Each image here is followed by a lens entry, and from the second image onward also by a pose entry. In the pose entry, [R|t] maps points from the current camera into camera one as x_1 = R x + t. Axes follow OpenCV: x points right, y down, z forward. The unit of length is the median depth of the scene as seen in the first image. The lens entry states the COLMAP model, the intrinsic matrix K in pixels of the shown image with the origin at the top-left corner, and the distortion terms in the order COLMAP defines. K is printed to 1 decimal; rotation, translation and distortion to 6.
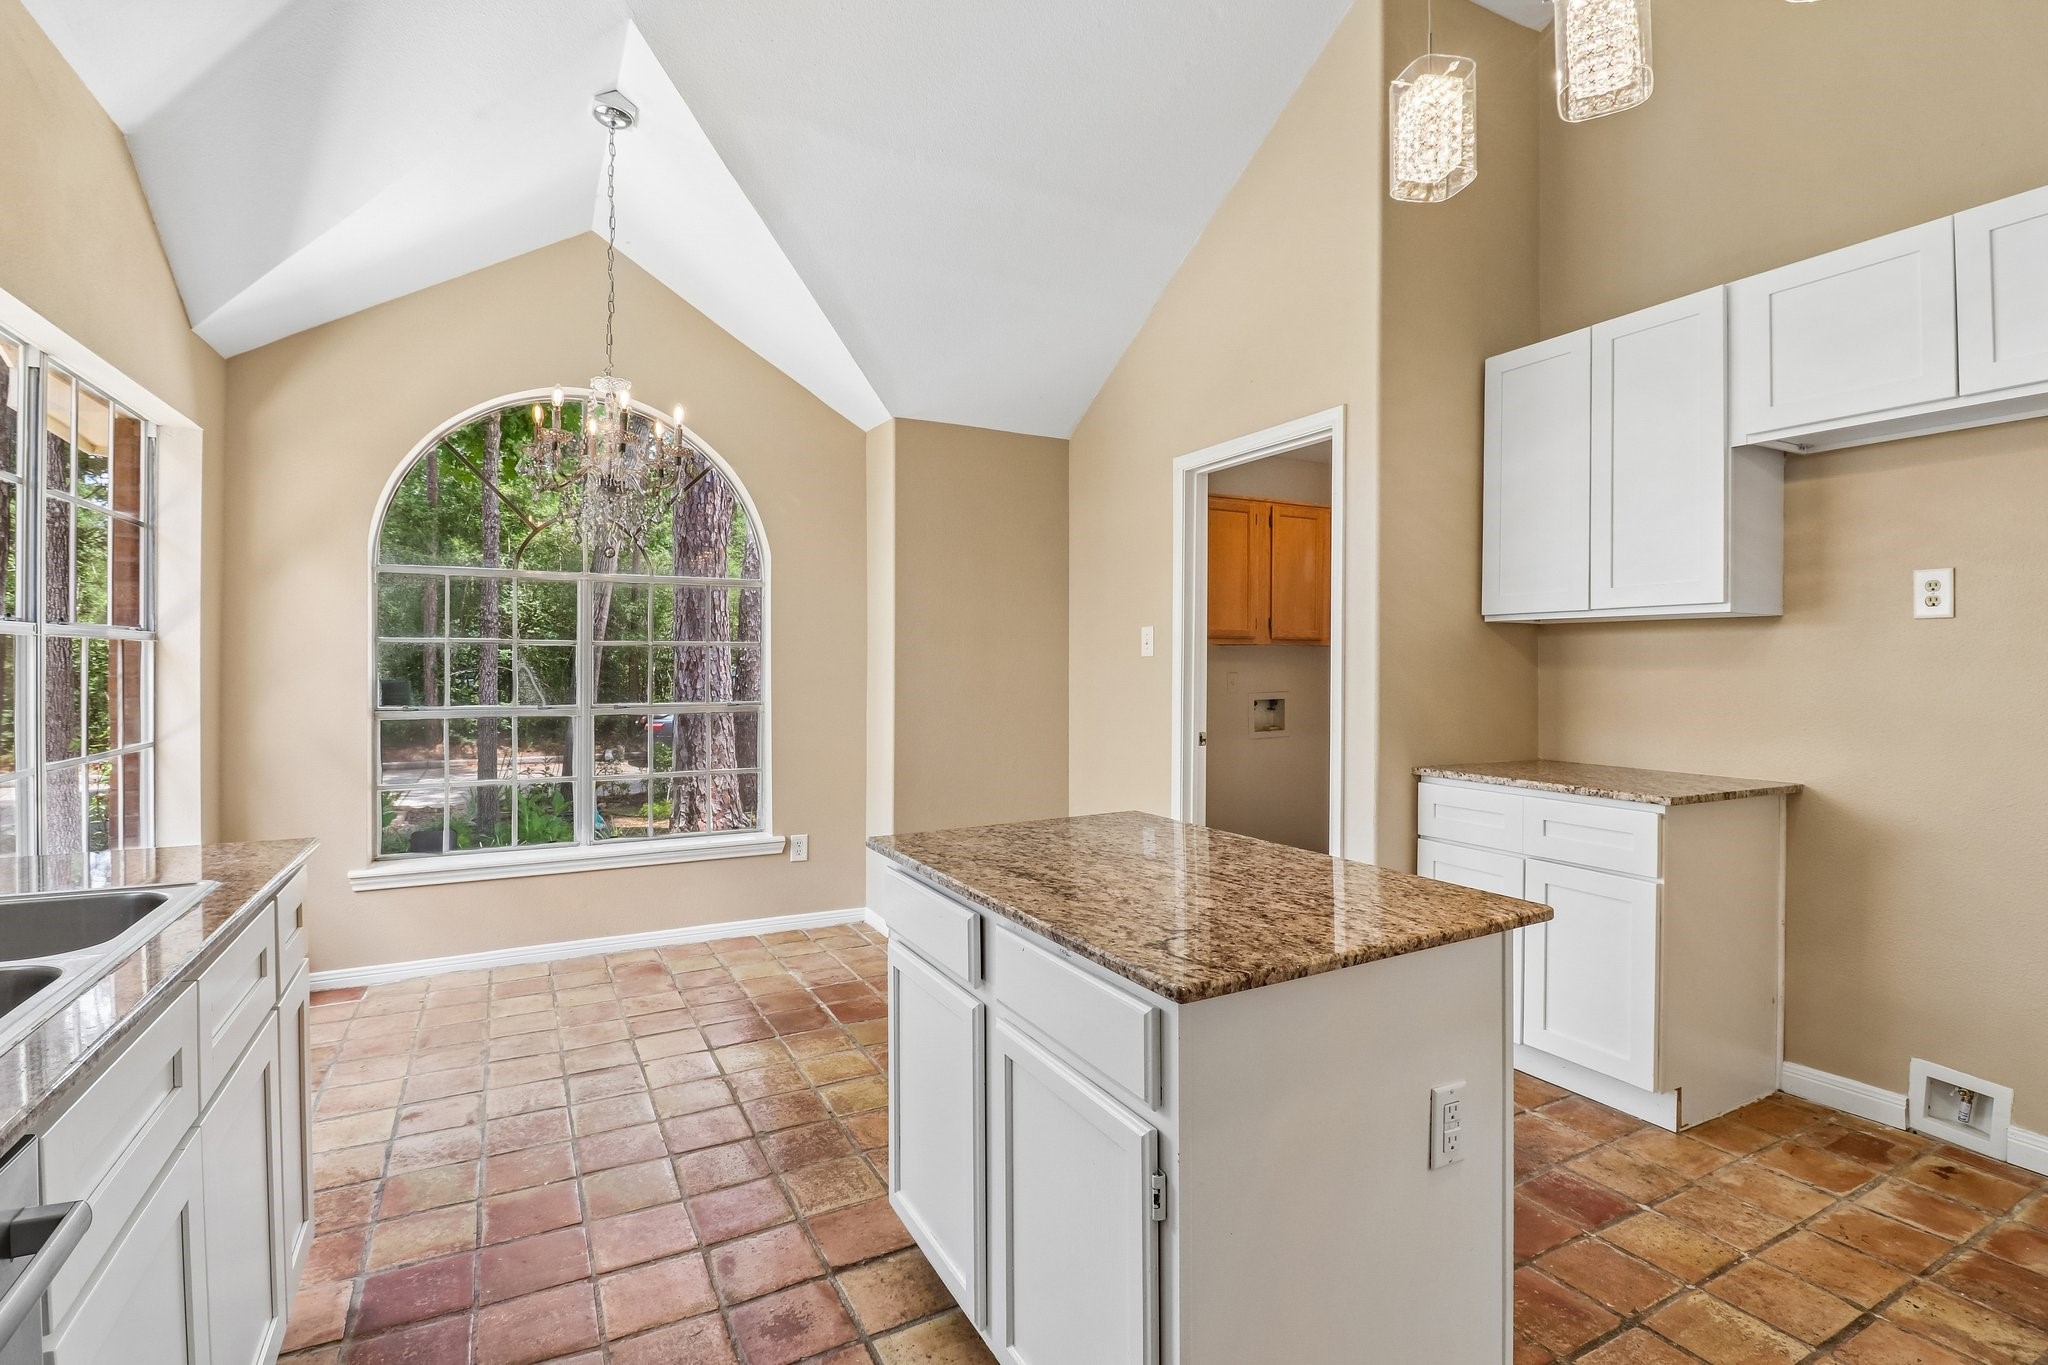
lens RADIAL K [[965.9, 0, 1023.1], [0, 965.9, 677.4], [0, 0, 1]] dist [0.000568, -0.013177]
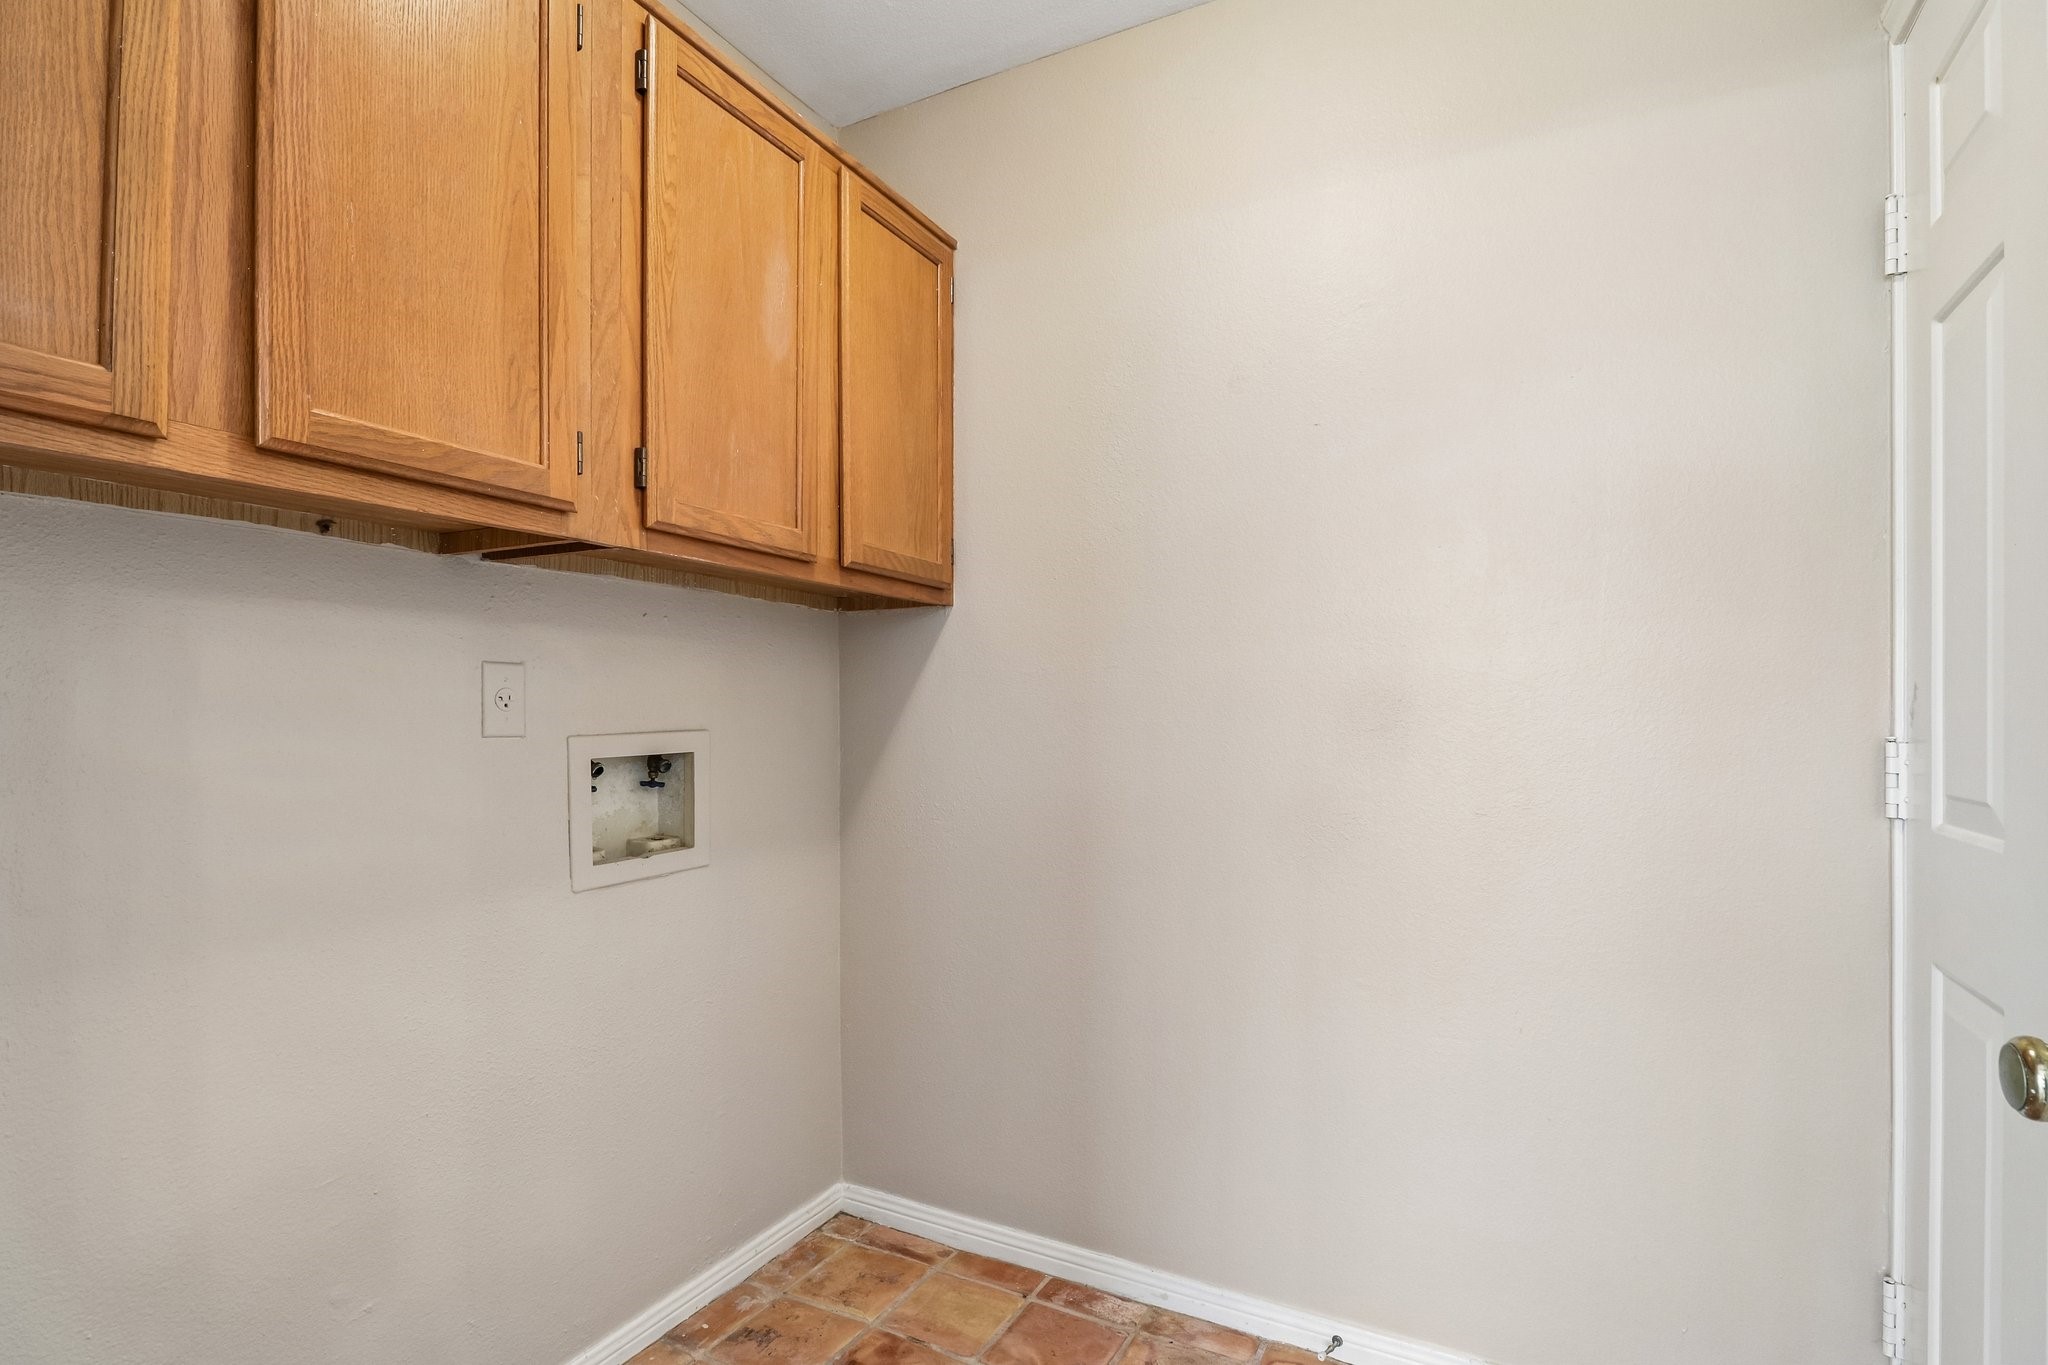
lens RADIAL K [[965.9, 0, 1023.1], [0, 965.9, 677.4], [0, 0, 1]] dist [0.000568, -0.013177]
pose [[0.820984, -0.002805, 0.570944, 0.242520], [0.010389, 0.999896, -0.010027, 0.003824], [-0.570856, 0.014163, 0.820928, 0.922697]]
